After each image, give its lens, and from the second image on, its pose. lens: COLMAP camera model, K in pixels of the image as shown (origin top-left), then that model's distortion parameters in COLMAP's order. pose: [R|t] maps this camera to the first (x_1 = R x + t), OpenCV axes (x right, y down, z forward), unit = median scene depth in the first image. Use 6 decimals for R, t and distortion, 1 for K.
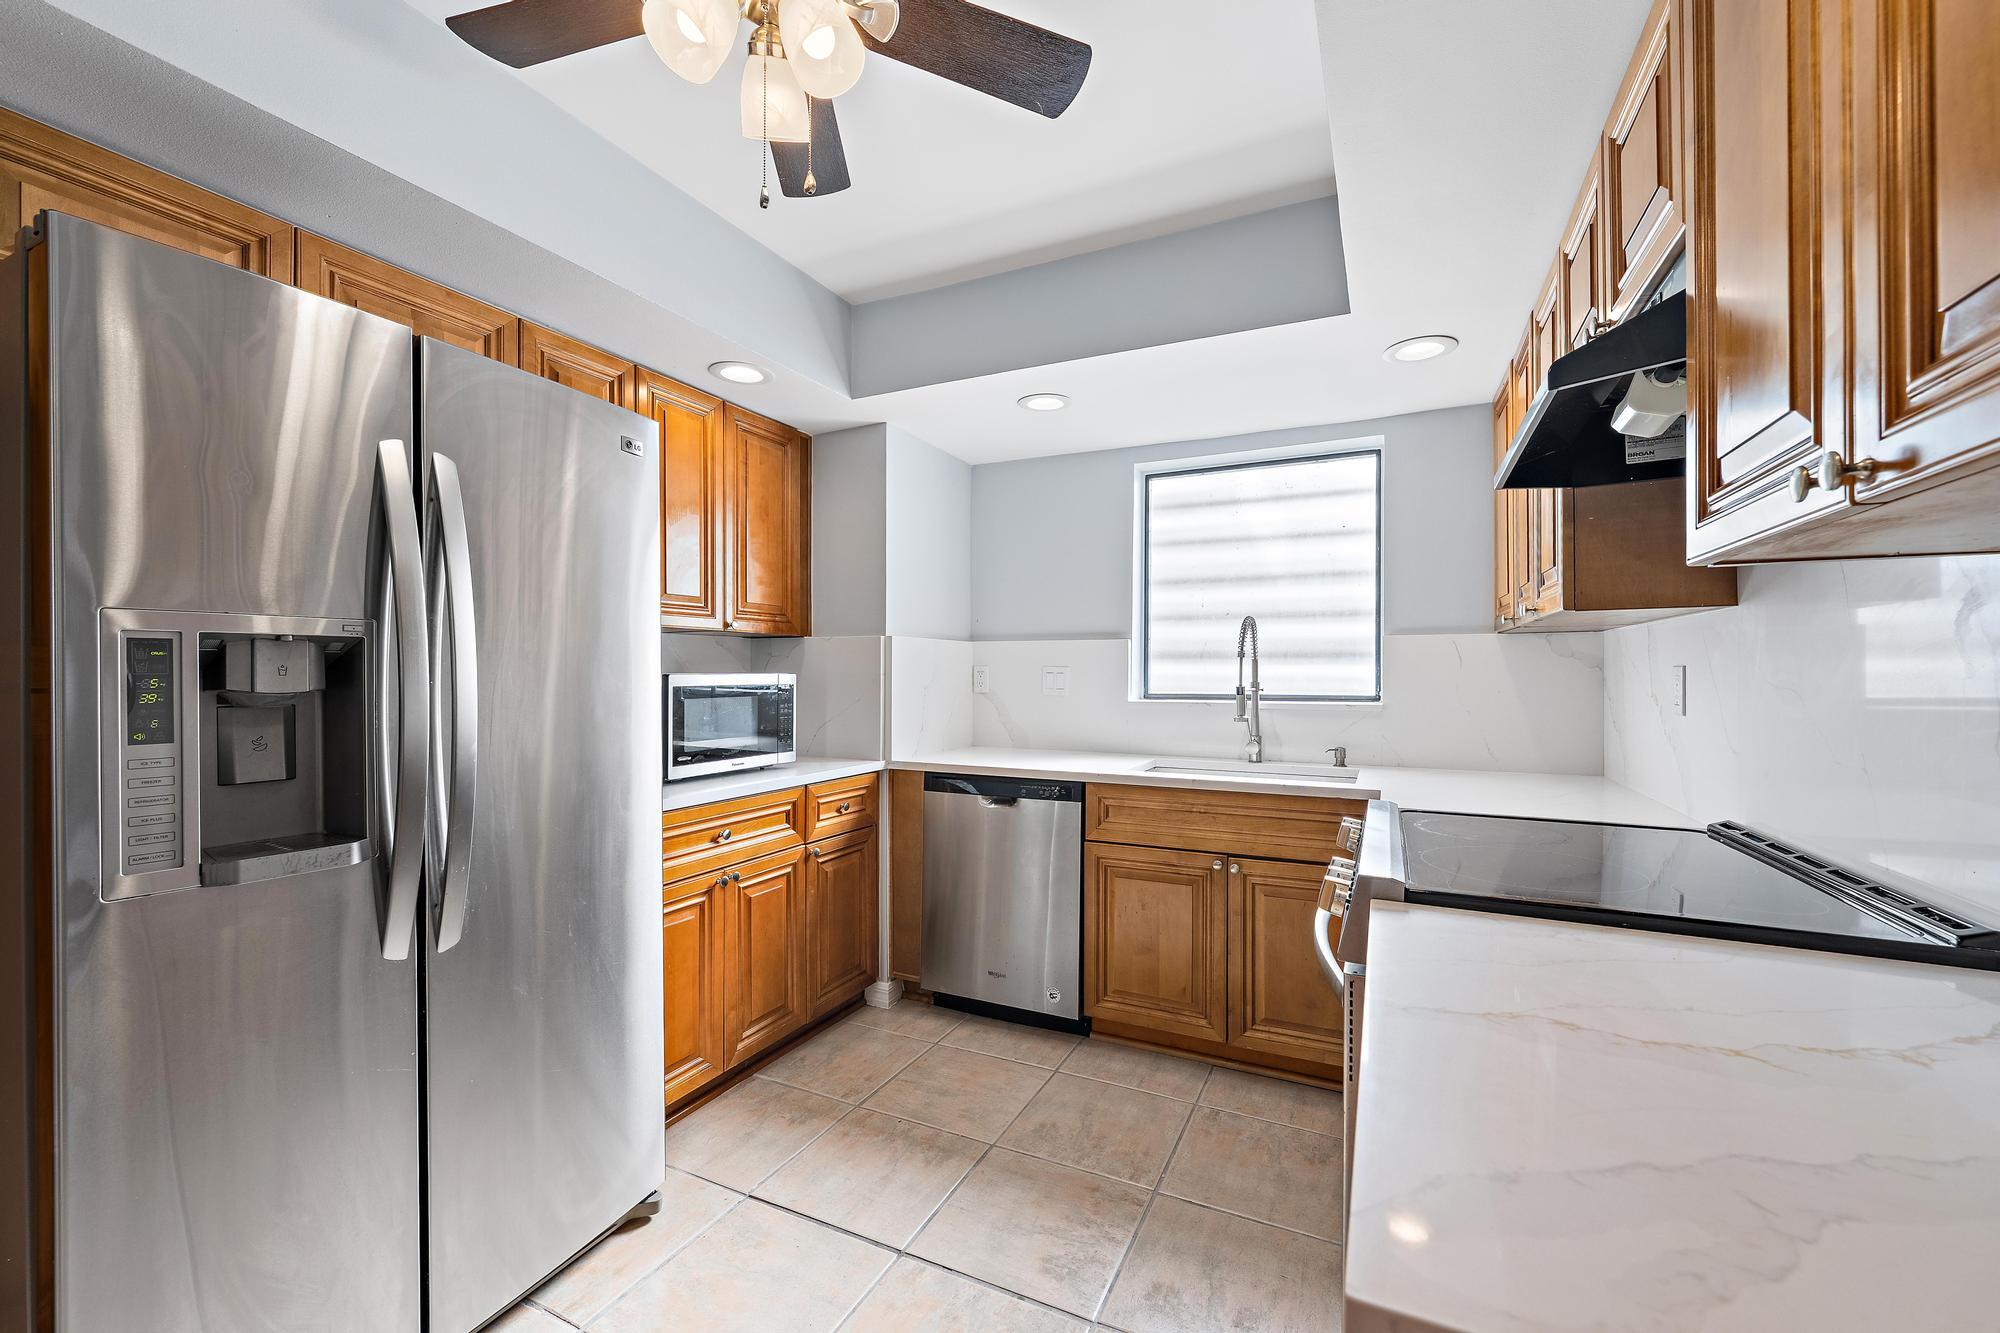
lens RADIAL K [[787.2, 0, 1007.1], [0, 787.2, 668.1], [0, 0, 1]] dist [-0.000780, -0.000011]
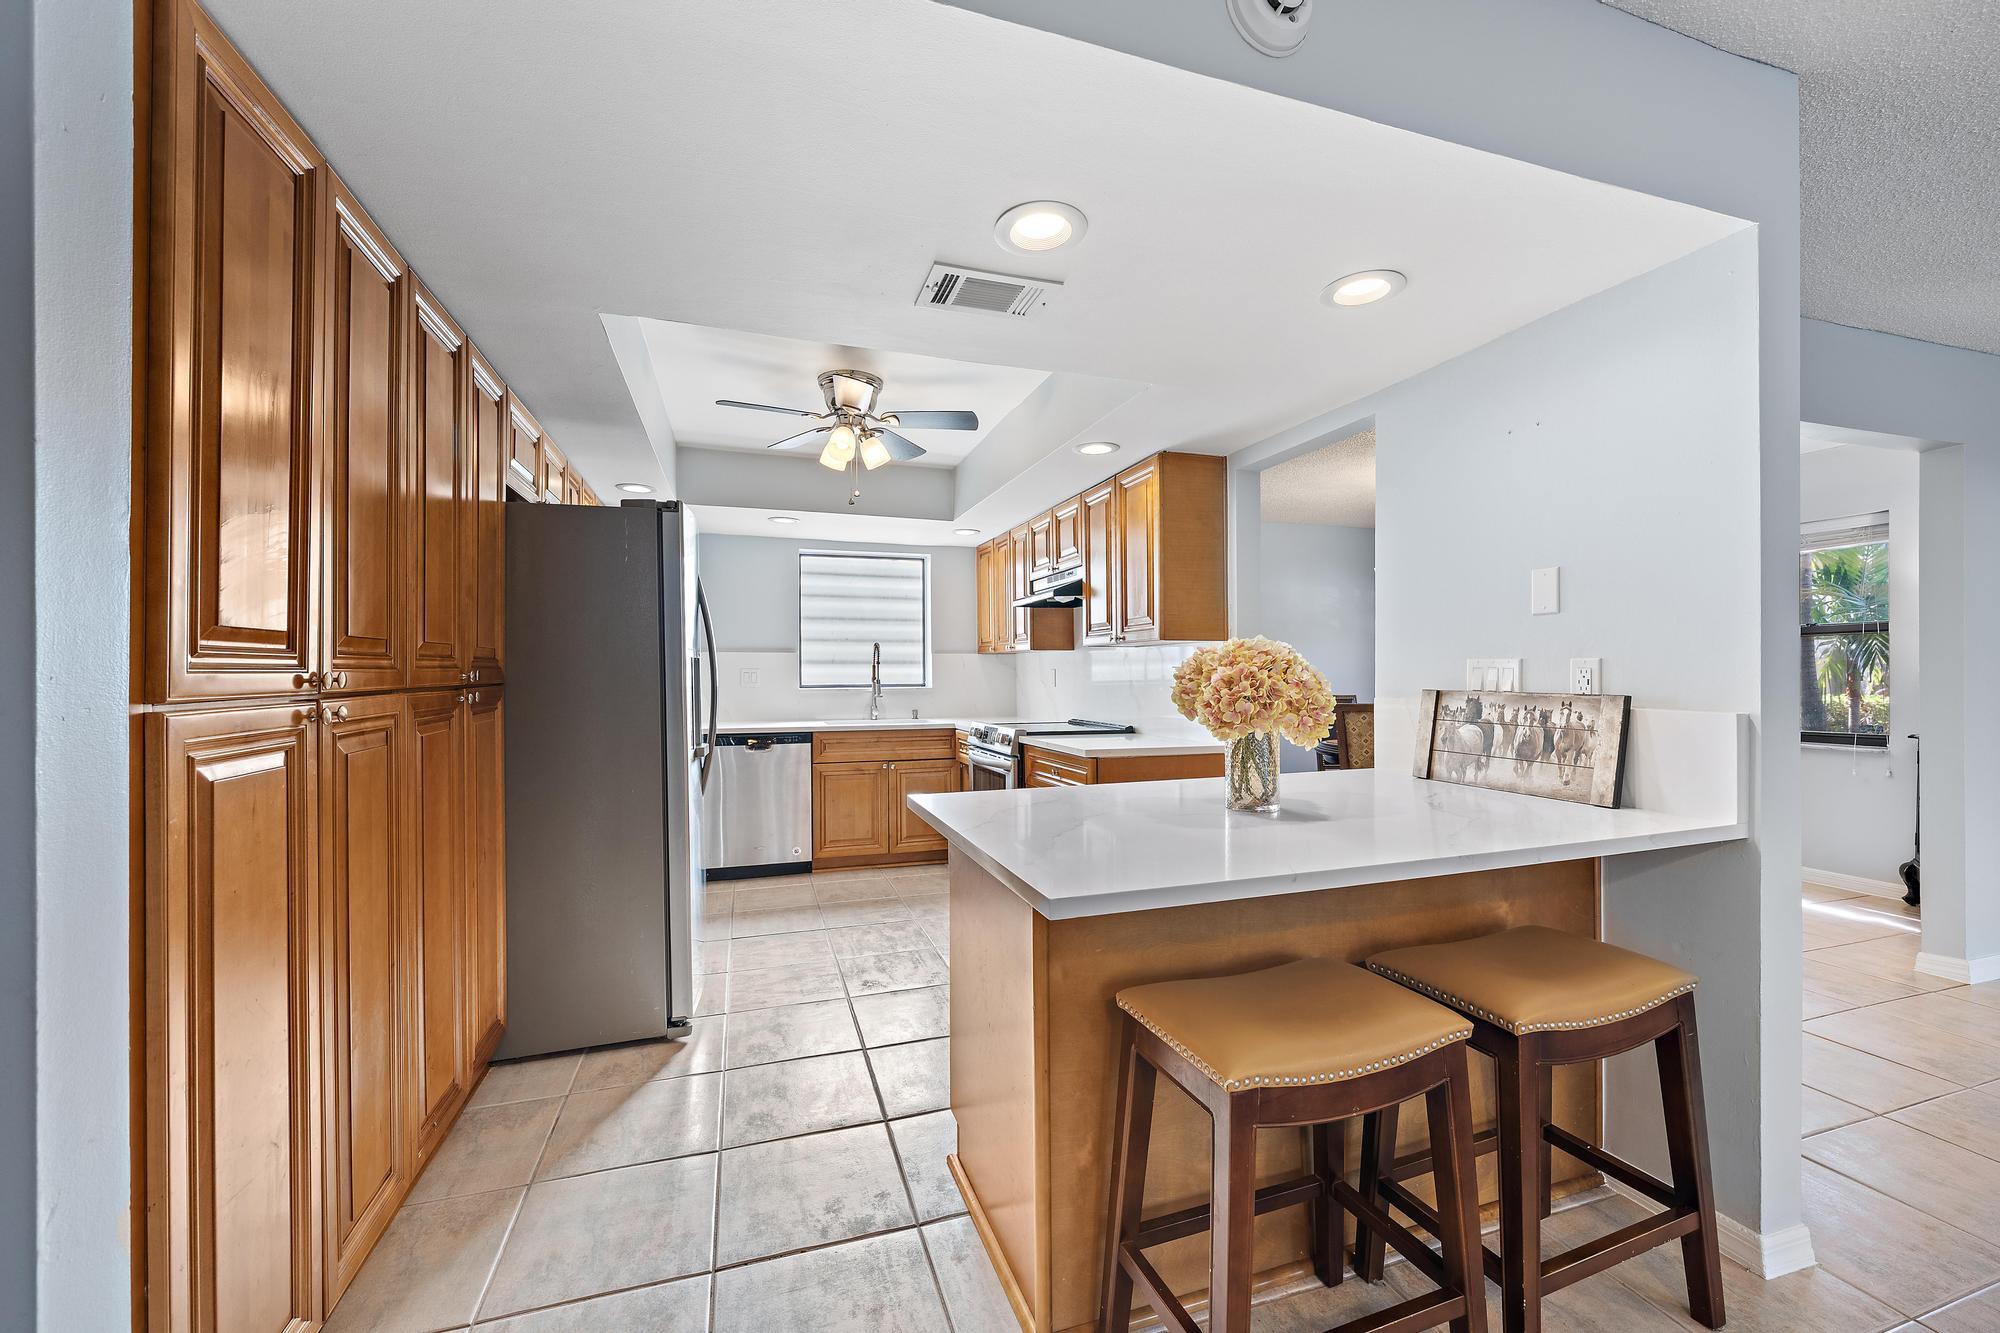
lens RADIAL K [[787.2, 0, 1001.8], [0, 787.2, 674.5], [0, 0, 1]] dist [-0.000780, -0.000011]
pose [[0.718084, -0.004159, 0.695944, -0.831714], [-0.000261, 0.999980, 0.006246, 0.000121], [-0.695957, -0.004667, 0.718069, -0.598864]]
